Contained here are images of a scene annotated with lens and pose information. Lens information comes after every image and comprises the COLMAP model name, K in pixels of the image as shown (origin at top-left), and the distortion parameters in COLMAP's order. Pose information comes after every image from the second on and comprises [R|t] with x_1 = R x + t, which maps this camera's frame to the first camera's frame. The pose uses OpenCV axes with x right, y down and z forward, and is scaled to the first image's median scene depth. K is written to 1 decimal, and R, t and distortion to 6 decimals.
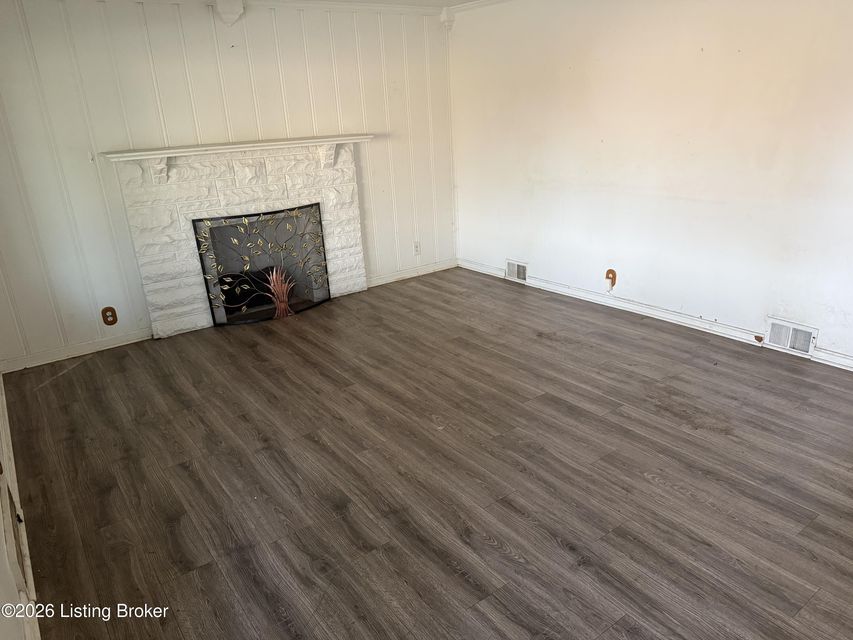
lens RADIAL K [[599.6, 0, 423.6], [0, 599.6, 325.2], [0, 0, 1]] dist [0.042862, -0.055037]
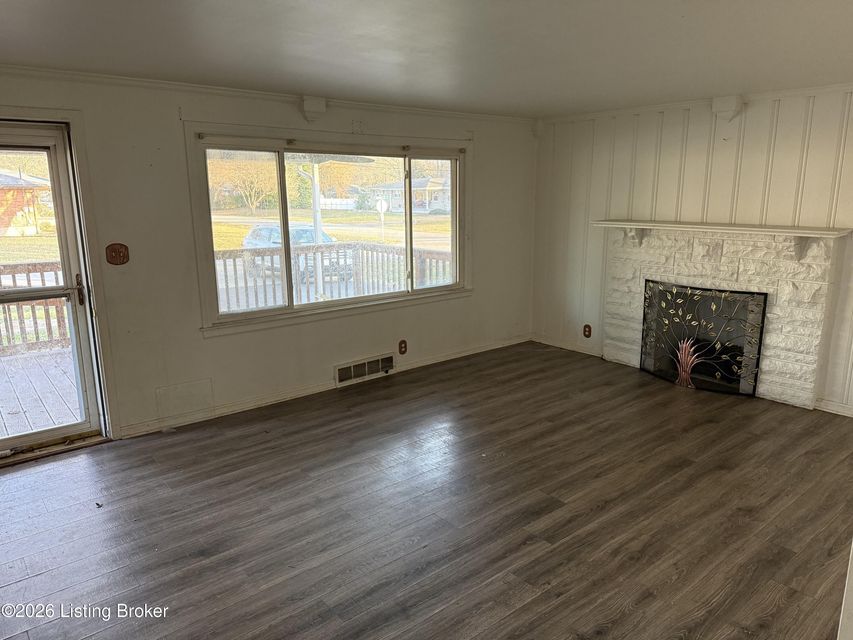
lens RADIAL K [[599.6, 0, 422.8], [0, 599.6, 313.4], [0, 0, 1]] dist [0.042862, -0.055037]
pose [[0.047561, 0.244891, -0.968383, 0.795695], [-0.334279, 0.917482, 0.215601, -0.222334], [0.941274, 0.313456, 0.125498, 0.438238]]
